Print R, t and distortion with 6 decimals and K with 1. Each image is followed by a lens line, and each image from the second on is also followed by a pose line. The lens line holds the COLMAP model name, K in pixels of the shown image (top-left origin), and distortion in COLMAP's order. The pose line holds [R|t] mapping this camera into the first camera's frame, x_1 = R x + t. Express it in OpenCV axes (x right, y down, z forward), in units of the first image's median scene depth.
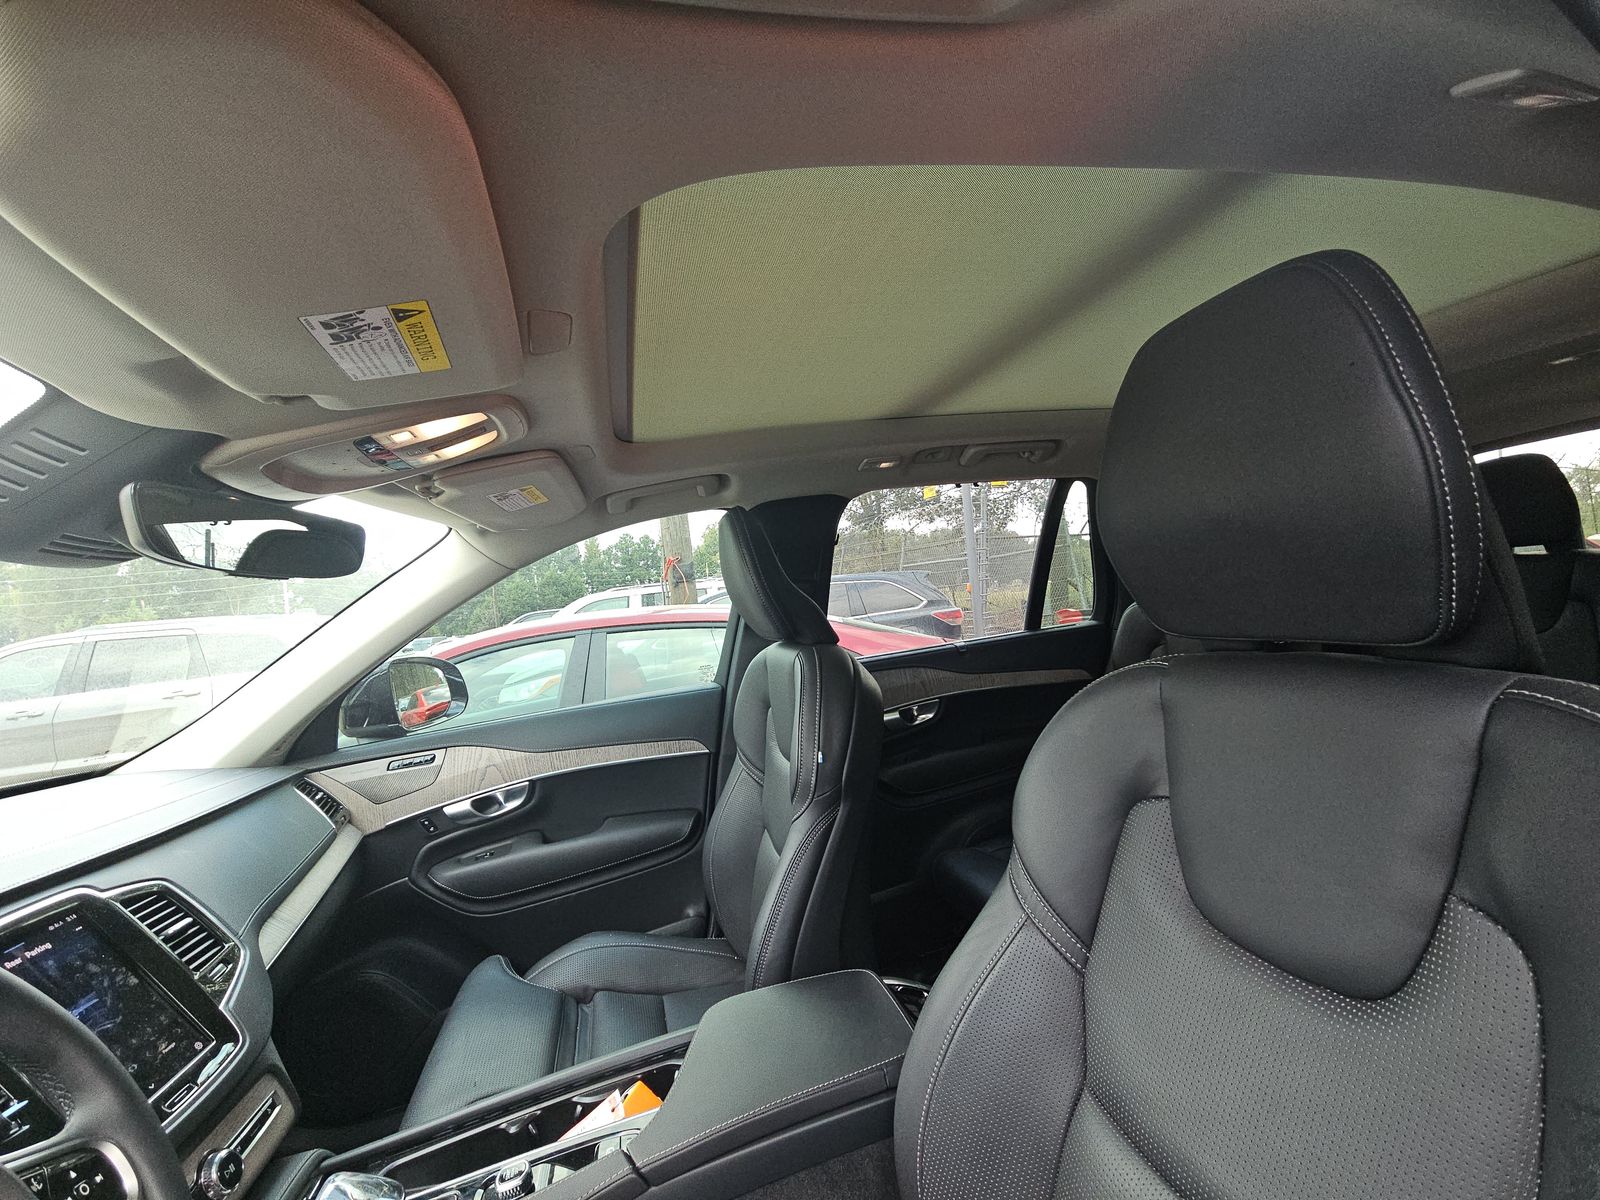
lens RADIAL K [[643.1, 0, 809.9], [0, 643.1, 597.3], [0, 0, 1]] dist [0.000903, -0.007233]
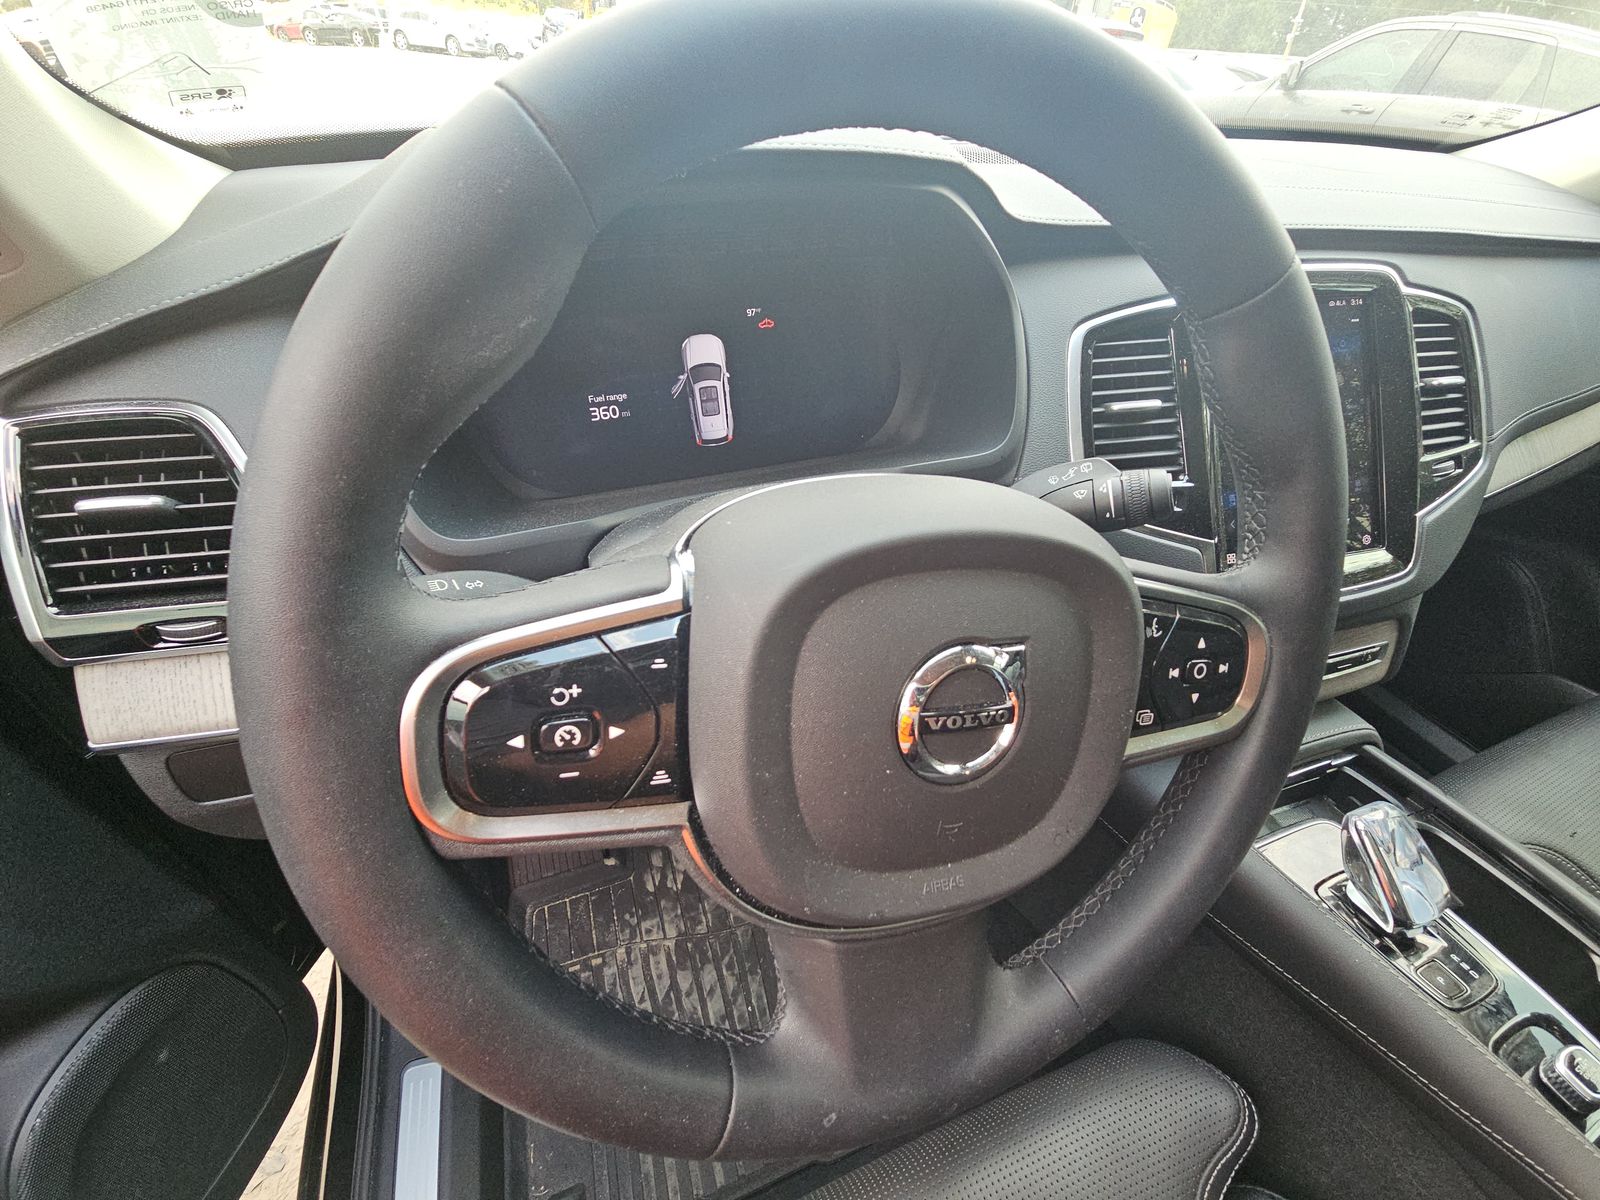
lens RADIAL K [[646.6, 0, 810.7], [0, 646.6, 595.5], [0, 0, 1]] dist [0.011548, -0.011605]
pose [[0.080796, 0.707958, -0.701618, -0.216966], [-0.032912, 0.705430, 0.708015, 0.115412], [0.996187, -0.034113, 0.080296, 0.137540]]
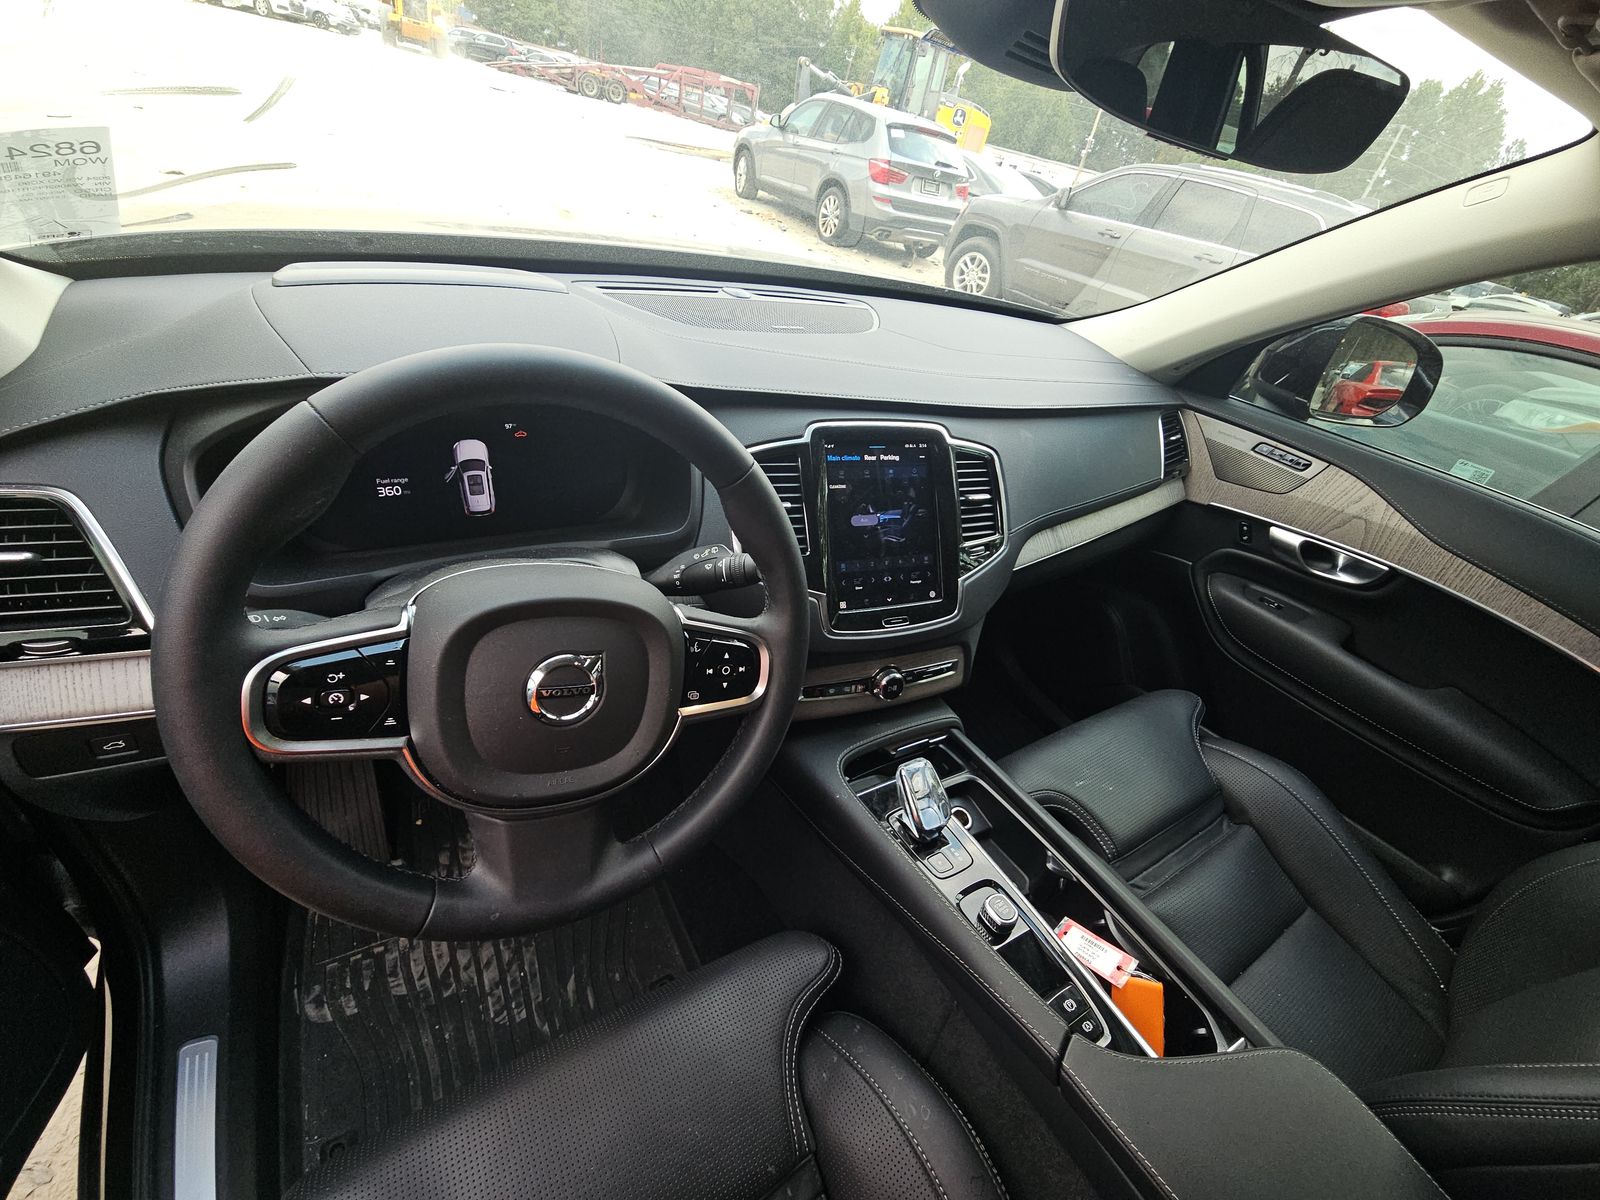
lens RADIAL K [[649.3, 0, 811.4], [0, 649.3, 597.3], [0, 0, 1]] dist [0.000571, -0.004682]
pose [[0.230791, 0.683101, -0.692899, -0.082726], [-0.202796, 0.730255, 0.652382, -0.022194], [0.951635, -0.010046, 0.307066, 0.207018]]
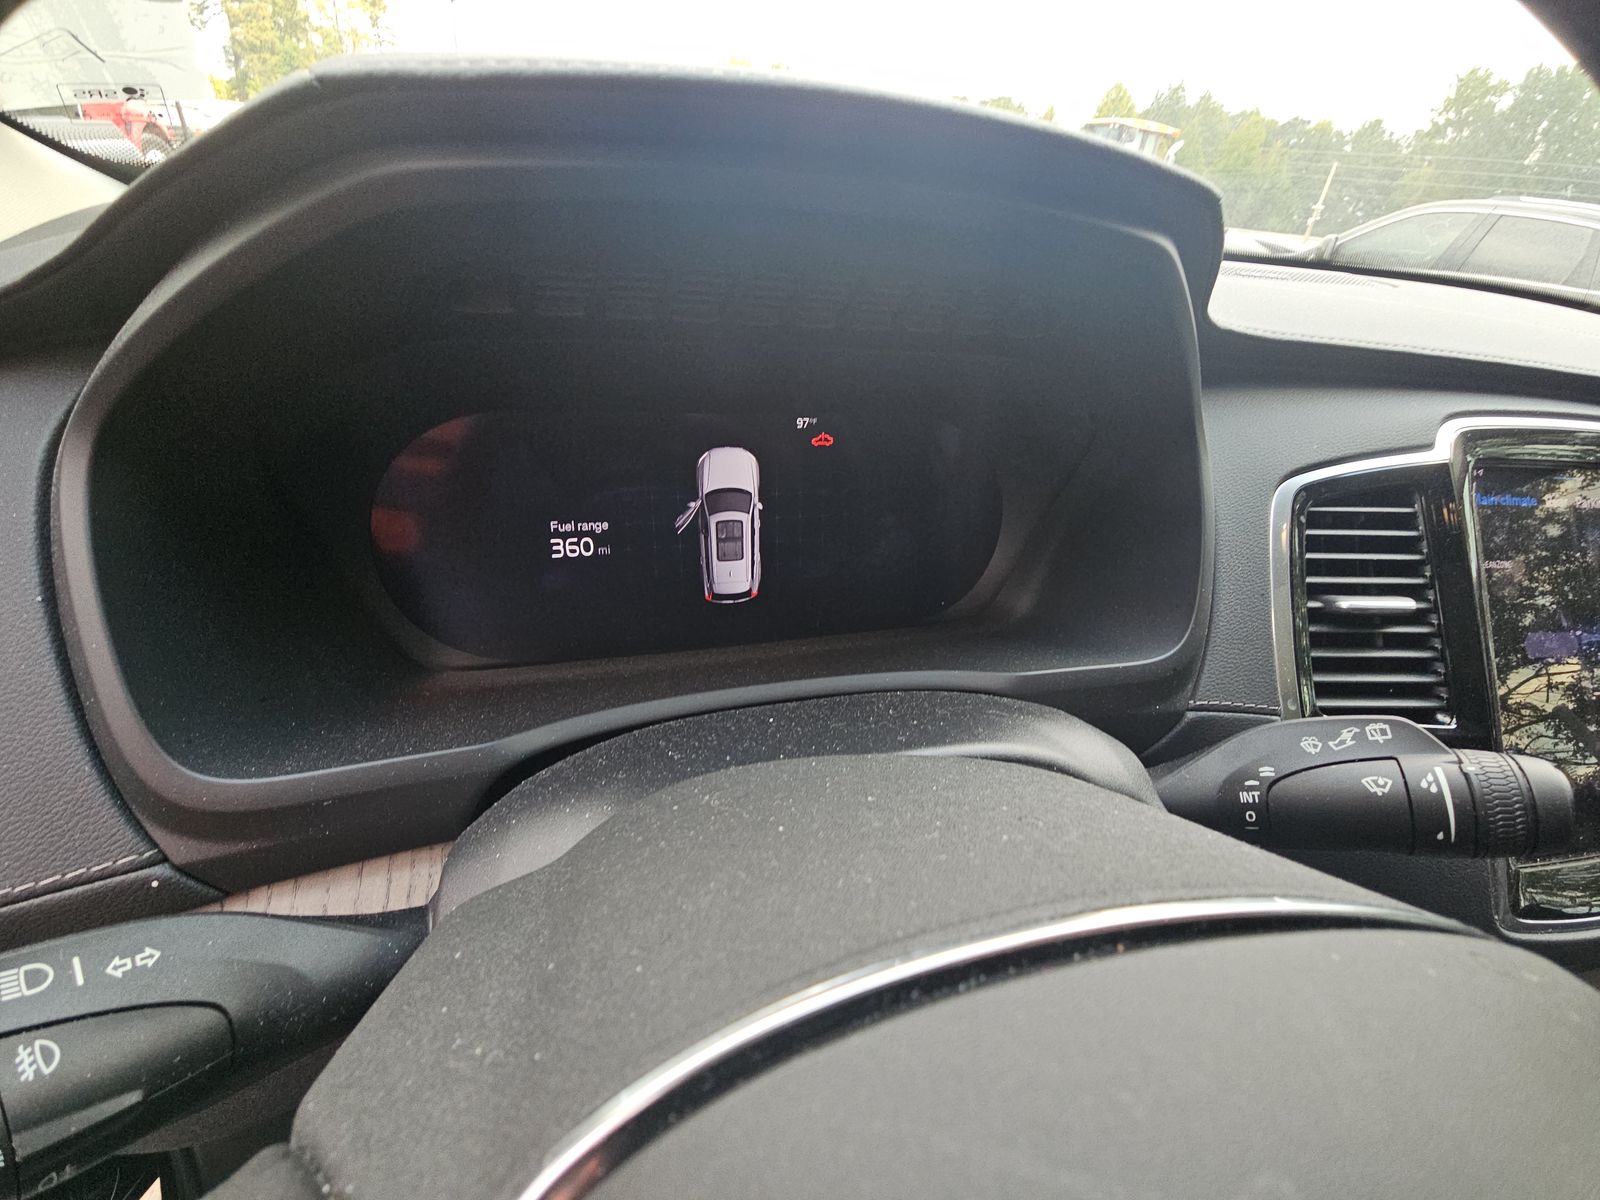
lens RADIAL K [[649.3, 0, 811.4], [0, 649.3, 597.3], [0, 0, 1]] dist [0.000571, -0.004682]
pose [[0.001516, 0.595592, -0.803285, -0.341409], [-0.082110, 0.800648, 0.593482, 0.164858], [0.996622, 0.065059, 0.050118, 0.133973]]
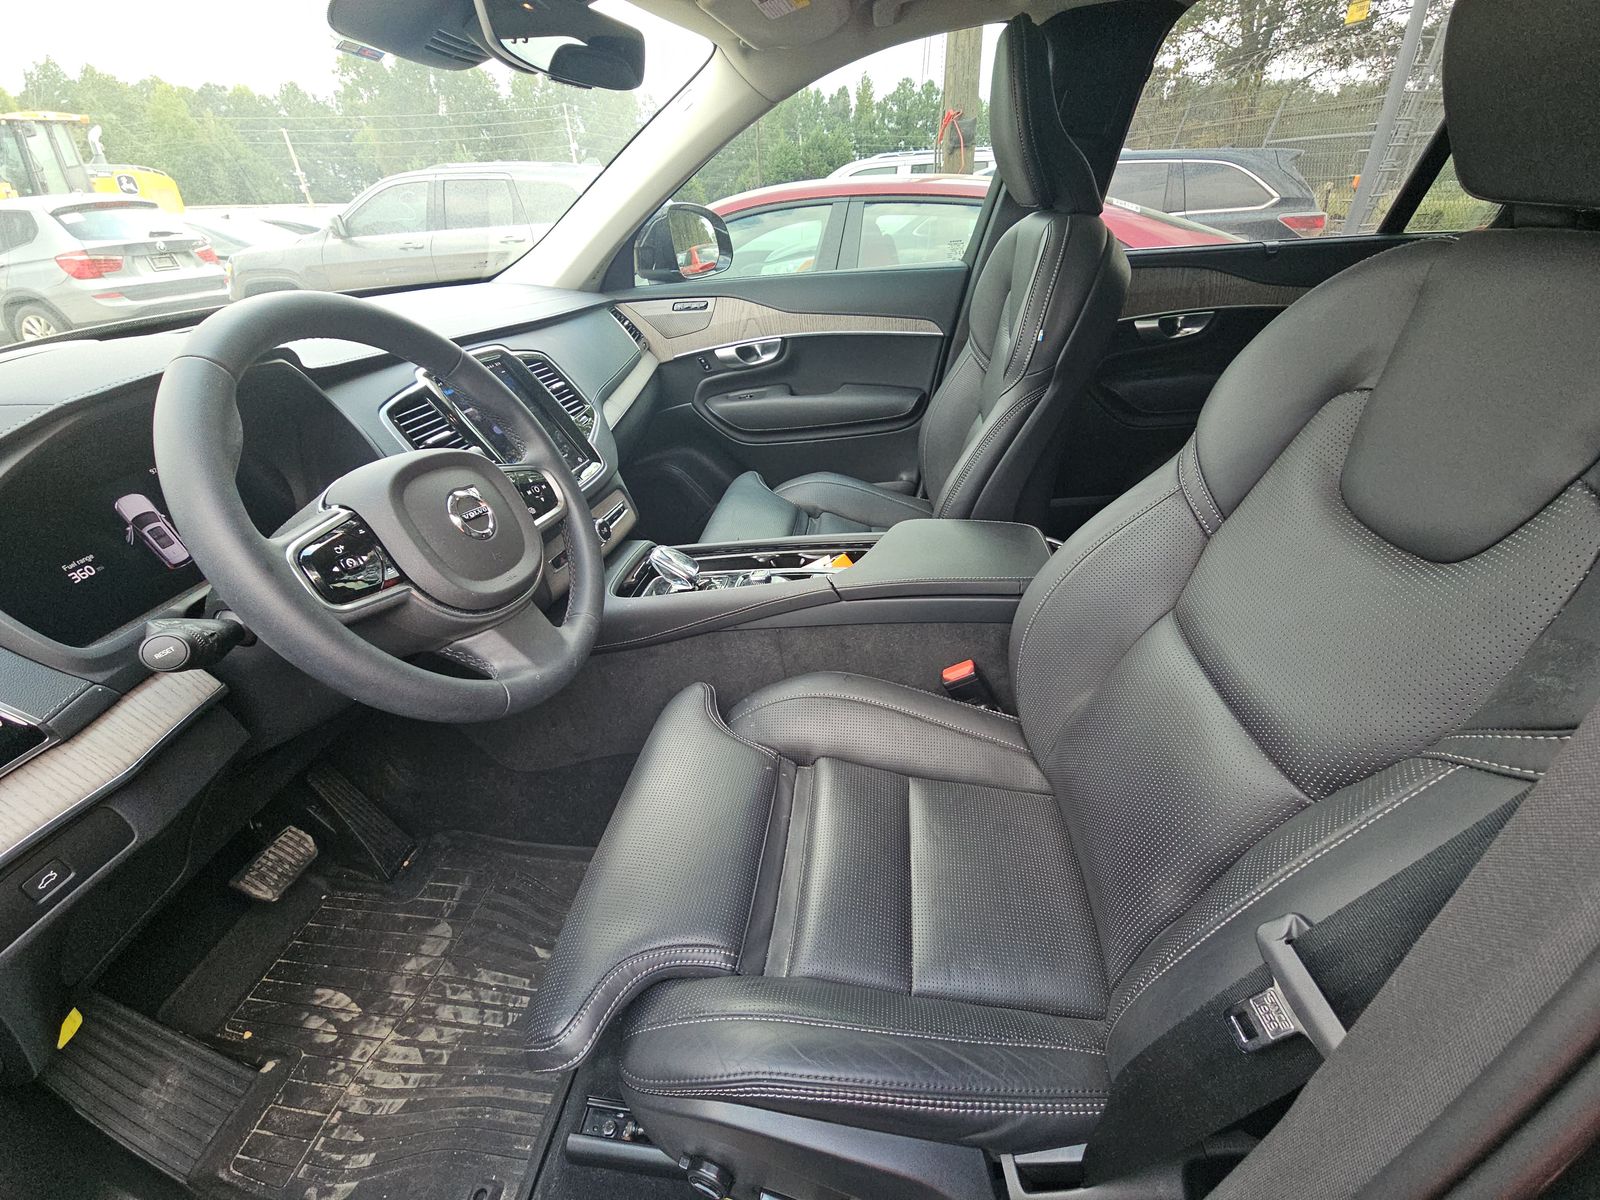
lens RADIAL K [[646.6, 0, 810.7], [0, 646.6, 595.5], [0, 0, 1]] dist [0.011548, -0.011605]
pose [[0.923944, 0.251992, -0.287799, 0.059254], [-0.055815, 0.833115, 0.550277, 0.035296], [0.378435, -0.492361, 0.783816, -0.109340]]
